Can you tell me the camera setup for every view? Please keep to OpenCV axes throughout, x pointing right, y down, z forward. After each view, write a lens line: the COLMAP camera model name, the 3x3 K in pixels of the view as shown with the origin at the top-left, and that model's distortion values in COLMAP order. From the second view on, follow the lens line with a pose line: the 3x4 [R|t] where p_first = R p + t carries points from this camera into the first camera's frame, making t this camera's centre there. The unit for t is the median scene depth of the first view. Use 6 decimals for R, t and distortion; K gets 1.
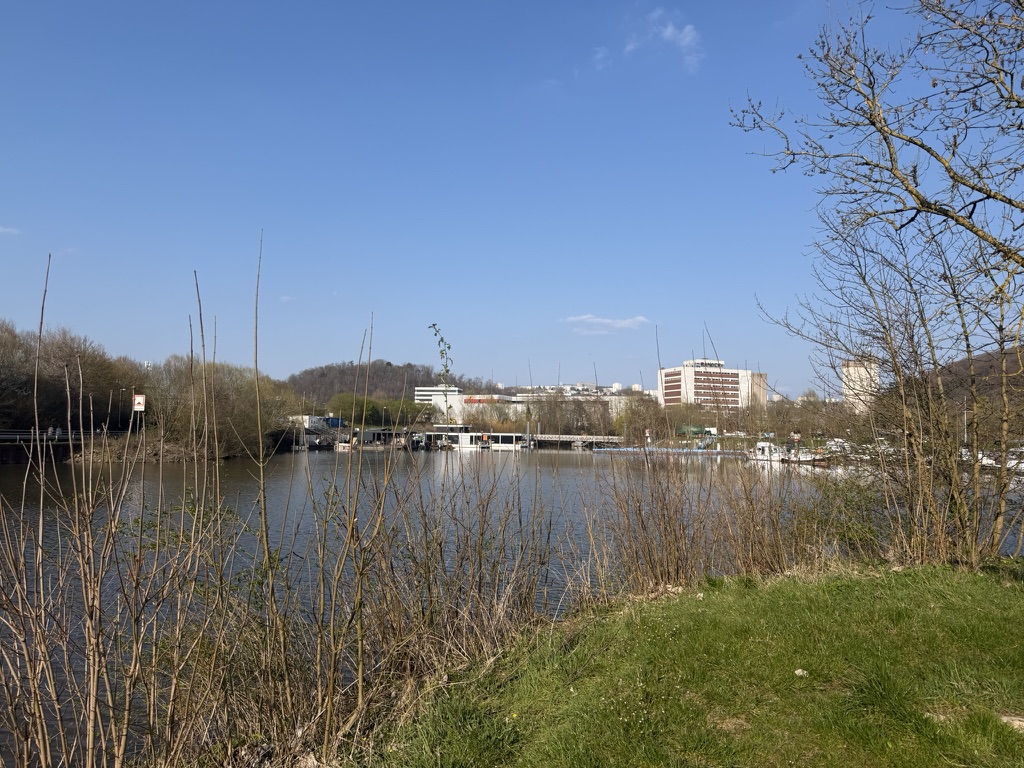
lens RADIAL K [[718.5, 0, 512.2], [0, 718.5, 384.0], [0, 0, 1]] dist [-0.002442, -0.000920]
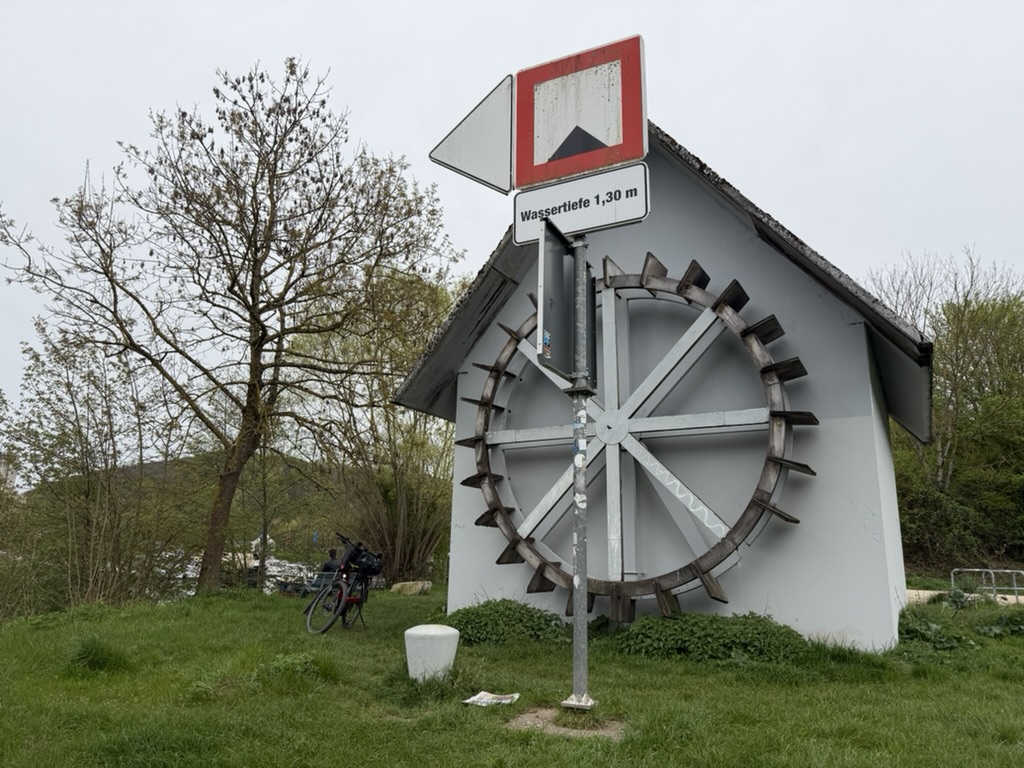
lens RADIAL K [[718.5, 0, 512.7], [0, 718.5, 384.1], [0, 0, 1]] dist [-0.002442, -0.000920]
pose [[0.457045, 0.186738, 0.869620, -0.219010], [-0.080089, 0.982381, -0.168859, -0.016586], [-0.885831, 0.007529, 0.463948, -0.202737]]
